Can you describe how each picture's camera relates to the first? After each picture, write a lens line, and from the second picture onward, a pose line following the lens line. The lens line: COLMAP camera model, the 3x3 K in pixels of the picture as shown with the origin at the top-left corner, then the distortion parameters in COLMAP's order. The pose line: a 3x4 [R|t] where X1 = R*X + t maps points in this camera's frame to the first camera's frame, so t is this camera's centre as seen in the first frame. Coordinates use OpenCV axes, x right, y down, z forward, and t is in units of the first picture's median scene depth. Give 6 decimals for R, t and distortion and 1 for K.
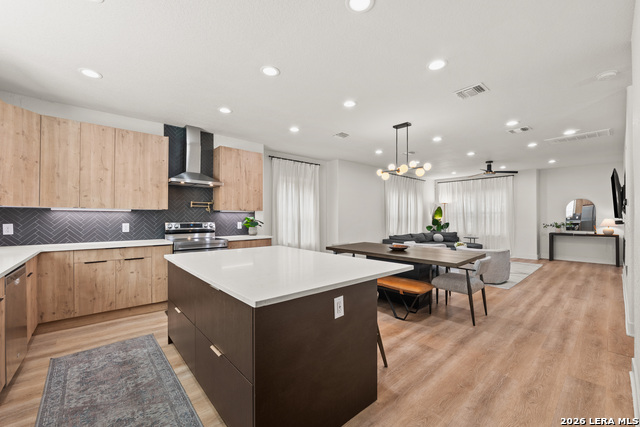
lens RADIAL K [[264.5, 0, 317.6], [0, 264.5, 214.9], [0, 0, 1]] dist [-0.018585, -0.000650]
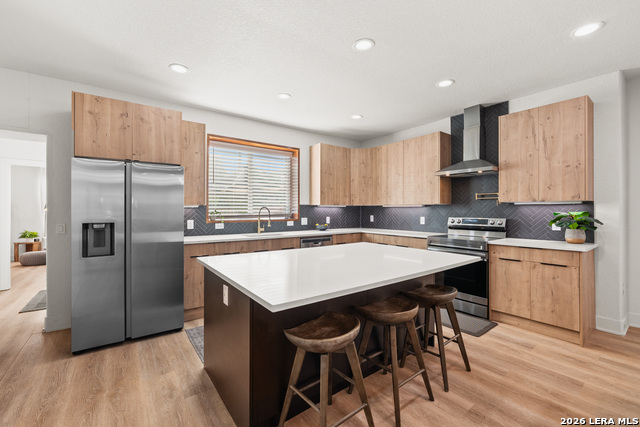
lens RADIAL K [[264.5, 0, 317.2], [0, 264.5, 209.9], [0, 0, 1]] dist [-0.018585, -0.000650]
pose [[-0.078108, -0.001122, -0.996944, 0.487858], [0.011831, 0.999928, -0.002052, -0.001583], [0.996875, -0.011955, -0.078089, 0.636919]]
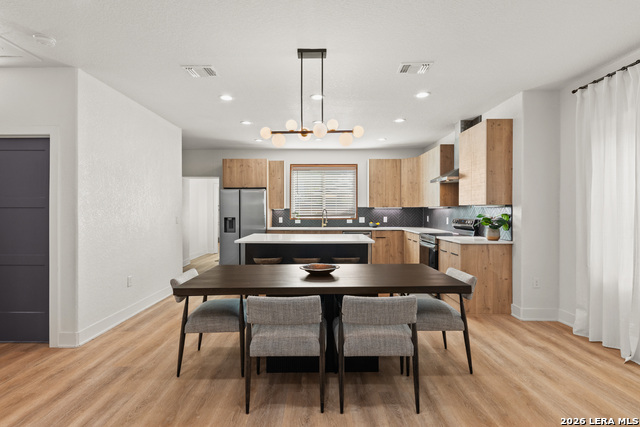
lens RADIAL K [[317.6, 0, 320.3], [0, 317.6, 213.7], [0, 0, 1]] dist [-0.000984, -0.000110]
pose [[-0.651856, 0.010612, -0.758269, 0.901171], [0.011395, 0.999926, 0.004198, 0.000043], [0.758257, -0.005904, -0.651929, 1.589061]]
